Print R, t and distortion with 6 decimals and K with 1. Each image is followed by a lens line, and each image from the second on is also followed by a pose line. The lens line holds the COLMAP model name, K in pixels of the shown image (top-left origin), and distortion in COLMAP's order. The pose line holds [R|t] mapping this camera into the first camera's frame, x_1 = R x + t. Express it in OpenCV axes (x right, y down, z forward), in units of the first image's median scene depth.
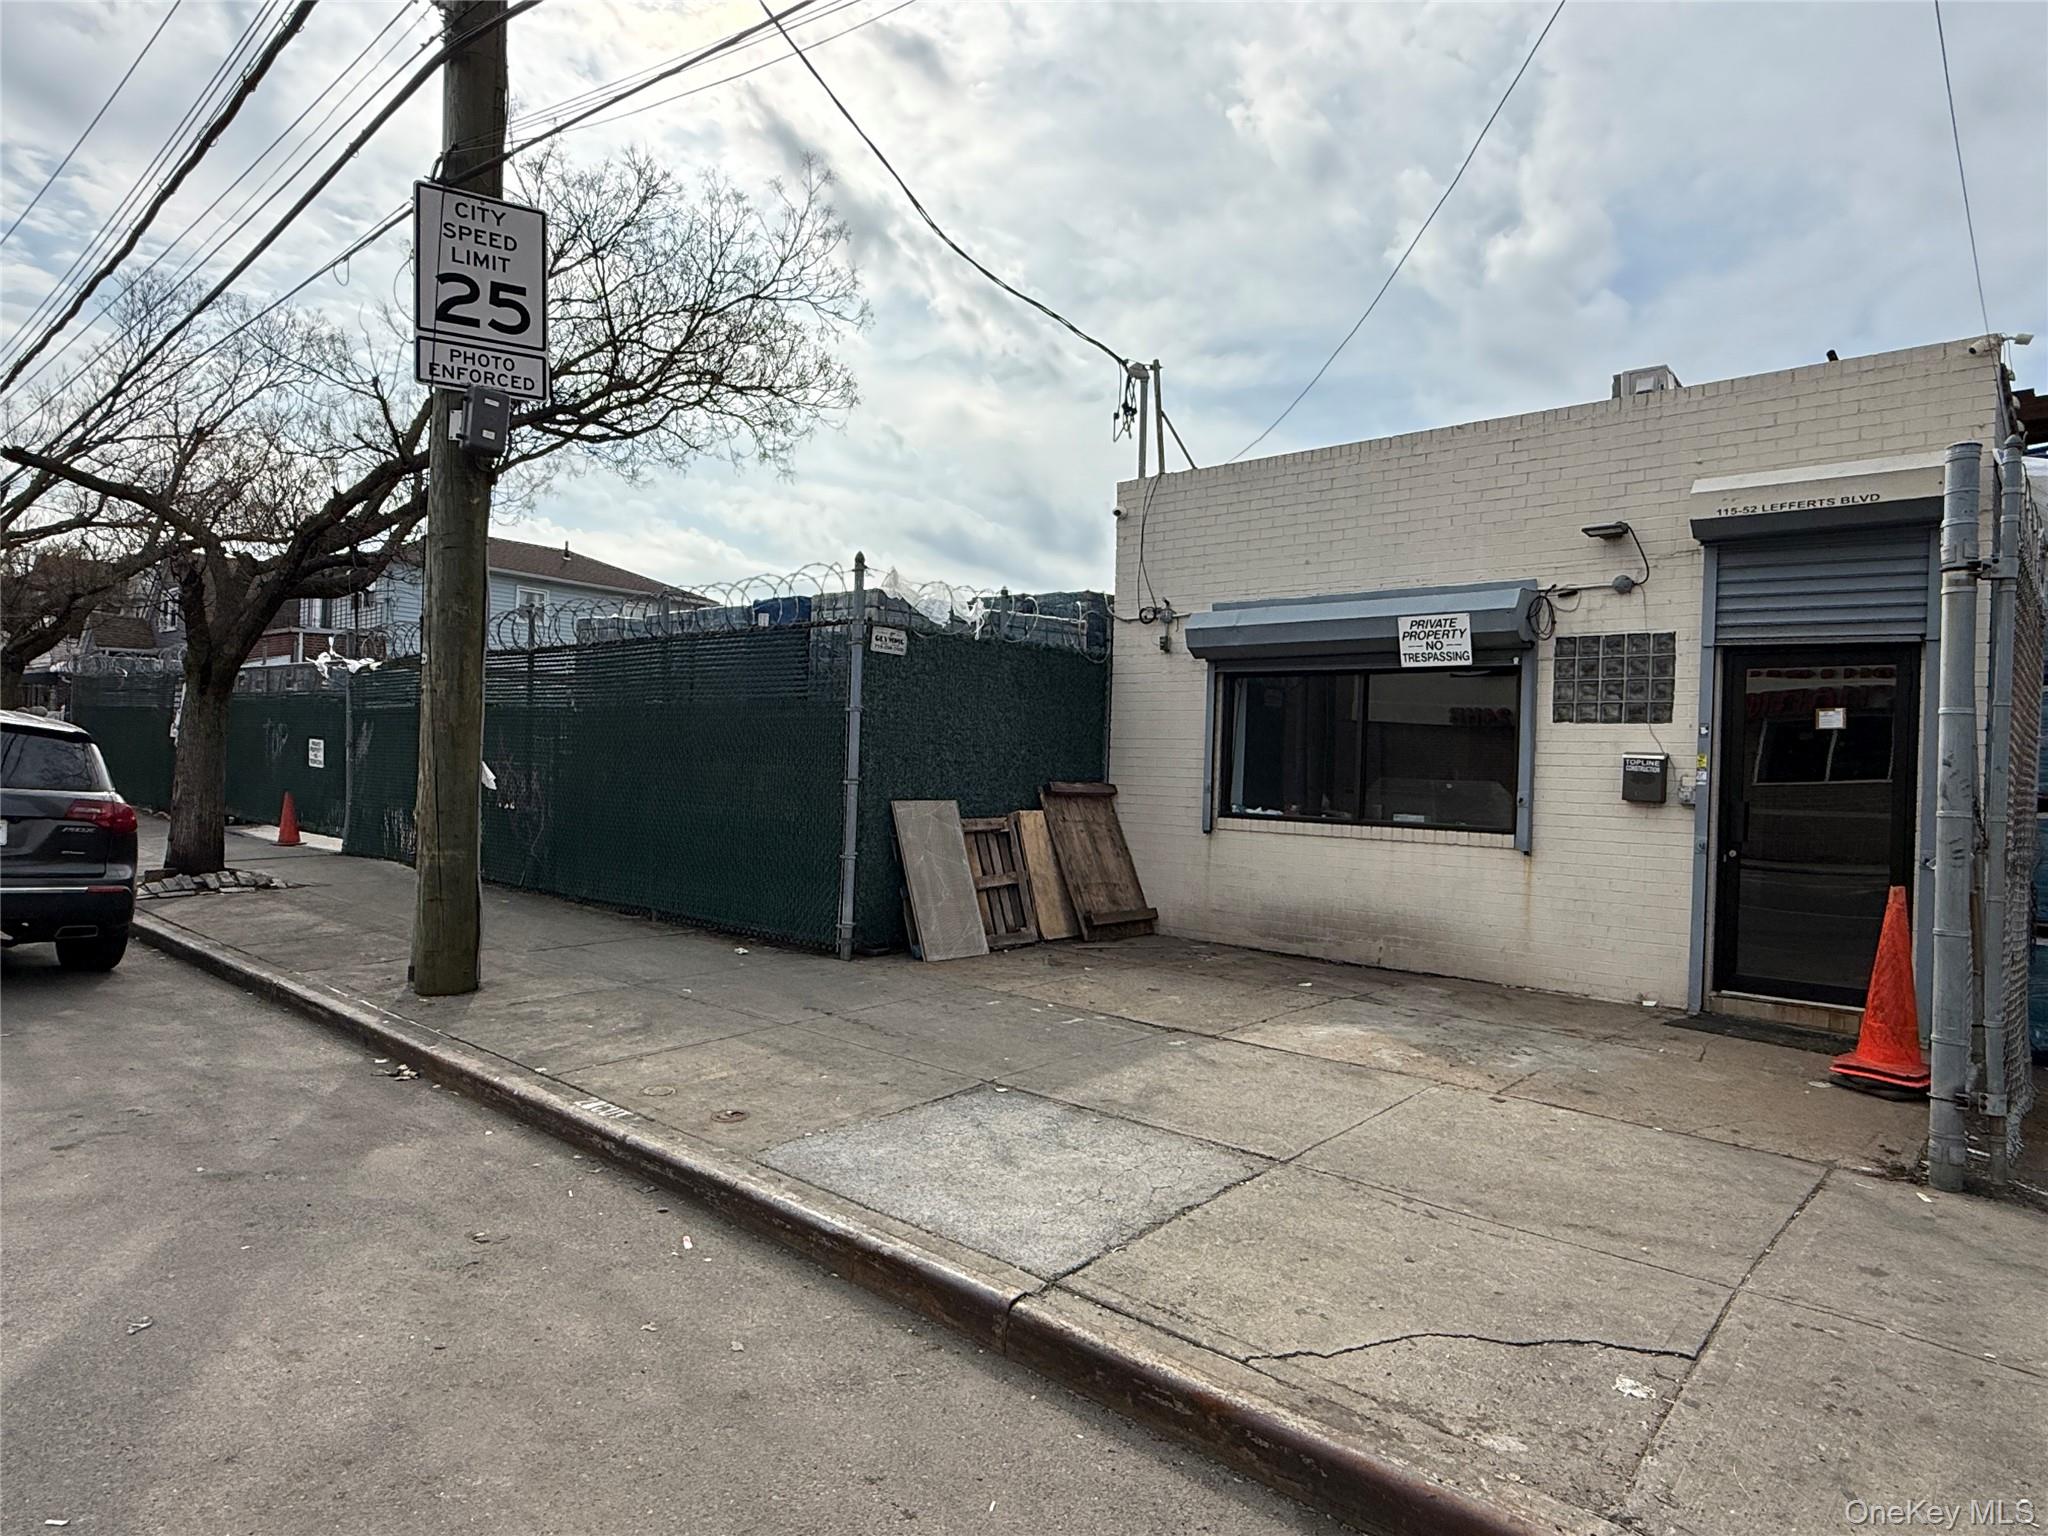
lens RADIAL K [[1166.2, 0, 1016.5], [0, 1166.2, 770.3], [0, 0, 1]] dist [-0.001544, -0.000347]
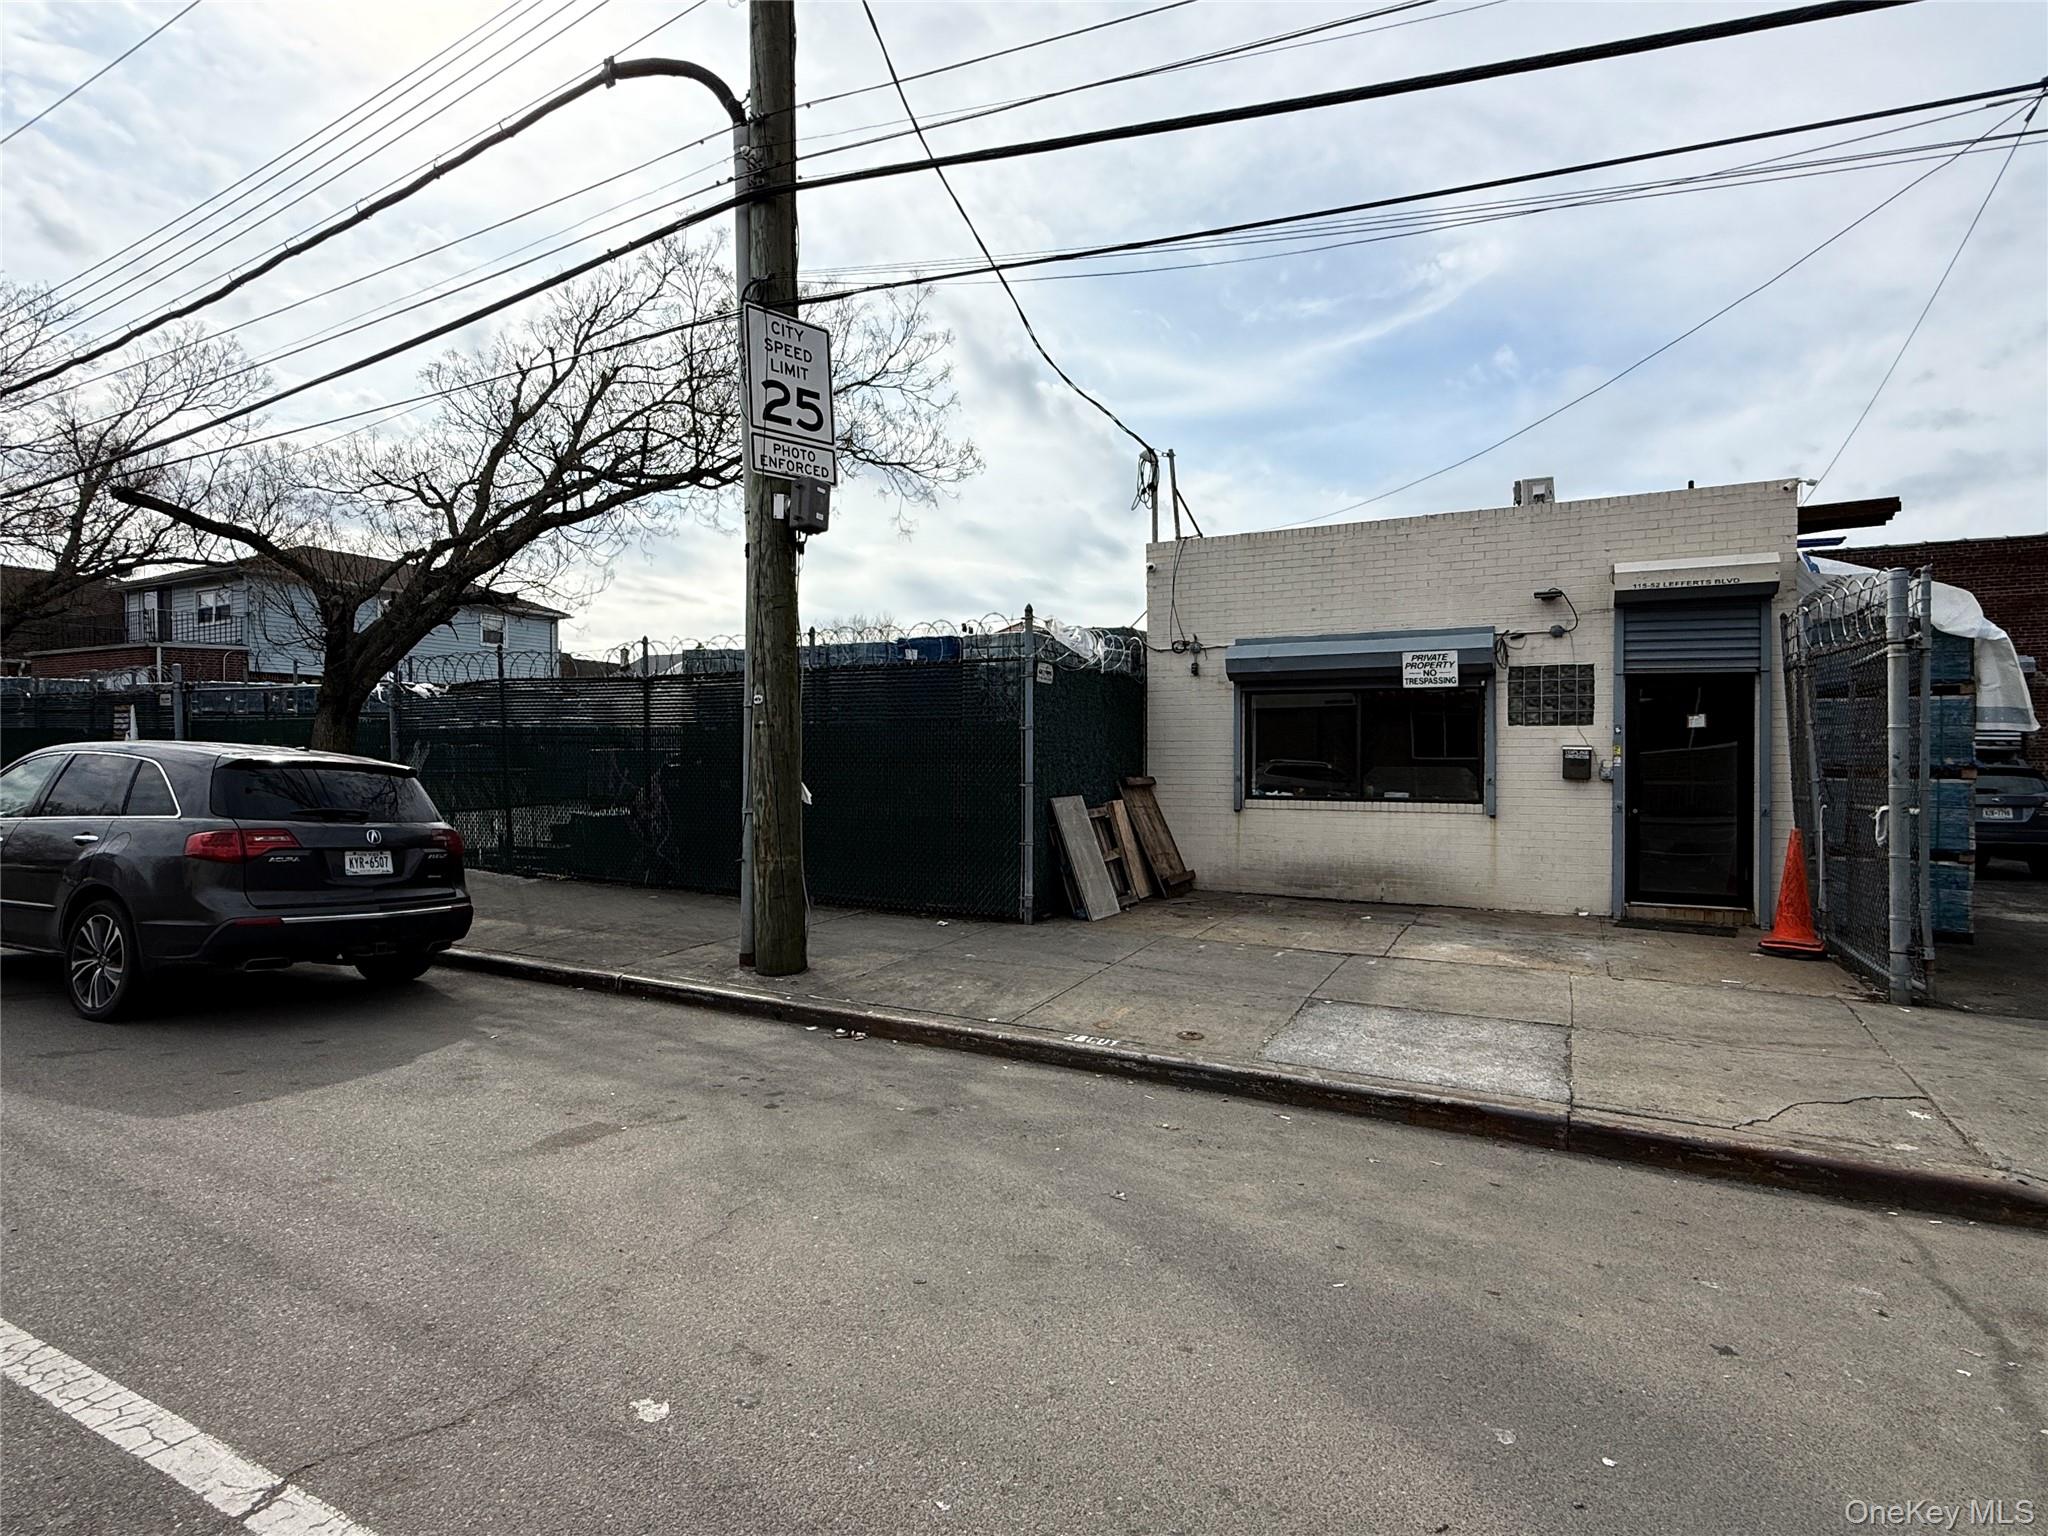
lens RADIAL K [[997.3, 0, 1026.6], [0, 997.3, 768.7], [0, 0, 1]] dist [-0.001878, 0.000768]
pose [[0.971144, -0.034777, 0.235946, -0.411575], [0.031079, 0.999329, 0.019373, -0.029858], [-0.236462, -0.011481, 0.971573, -0.062005]]
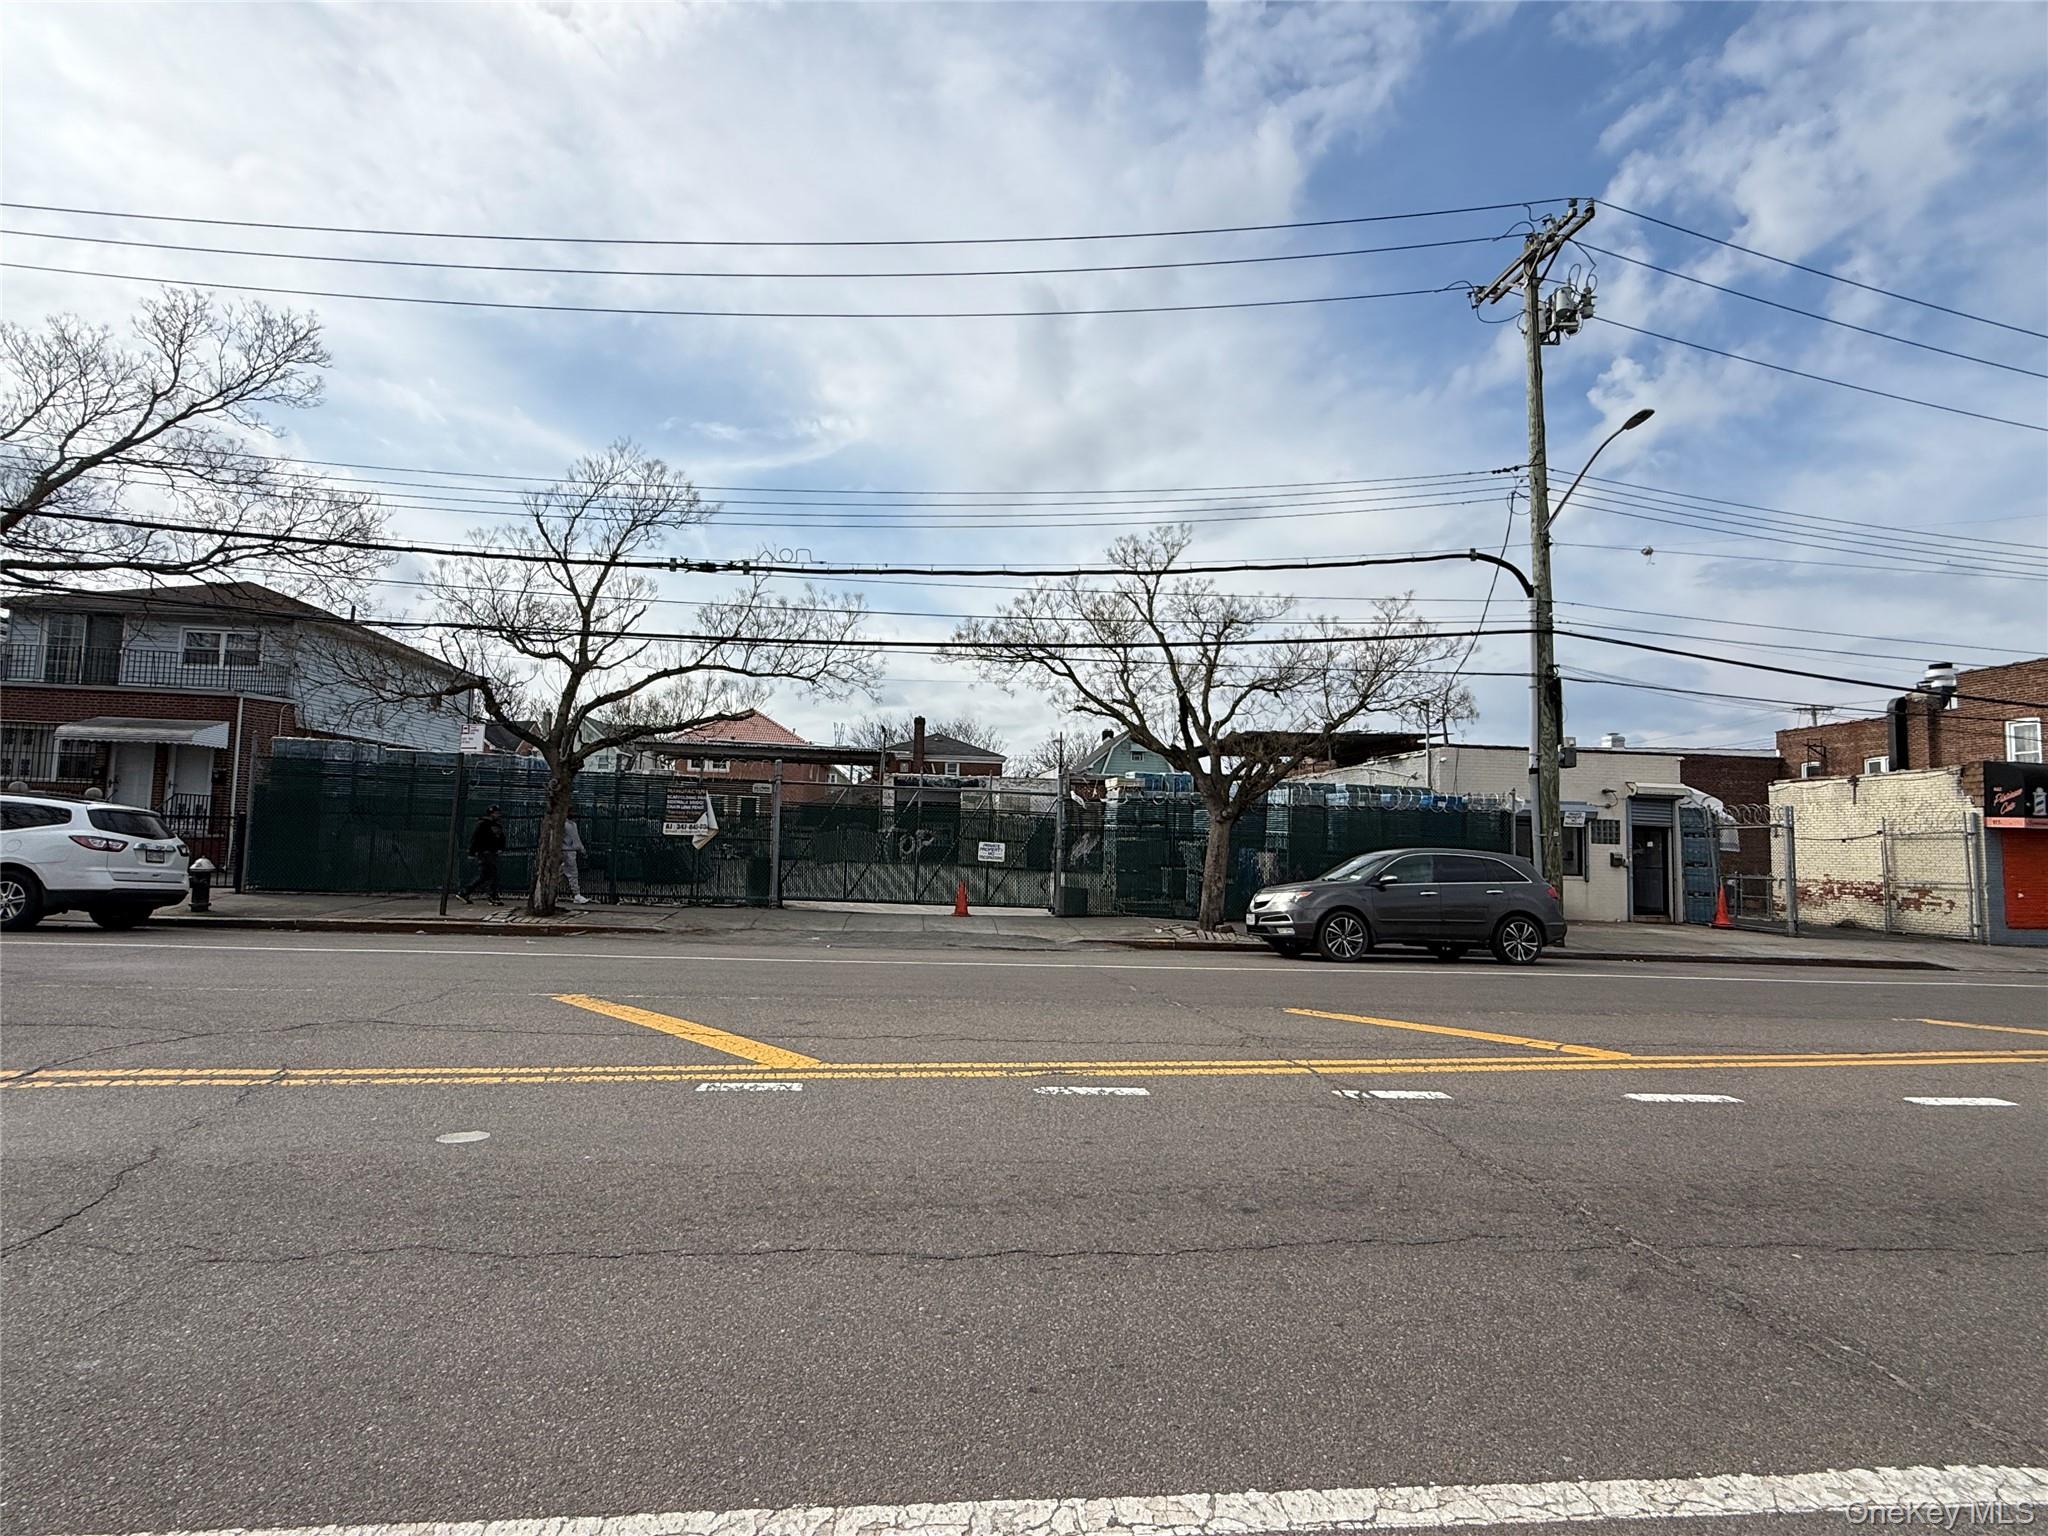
lens RADIAL K [[991.9, 0, 1026.1], [0, 991.9, 764.1], [0, 0, 1]] dist [0.001991, 0.000058]
pose [[0.673768, 0.037581, 0.737987, -2.867257], [-0.009192, 0.999055, -0.042483, -0.135355], [-0.738886, 0.021840, 0.673477, 0.239069]]
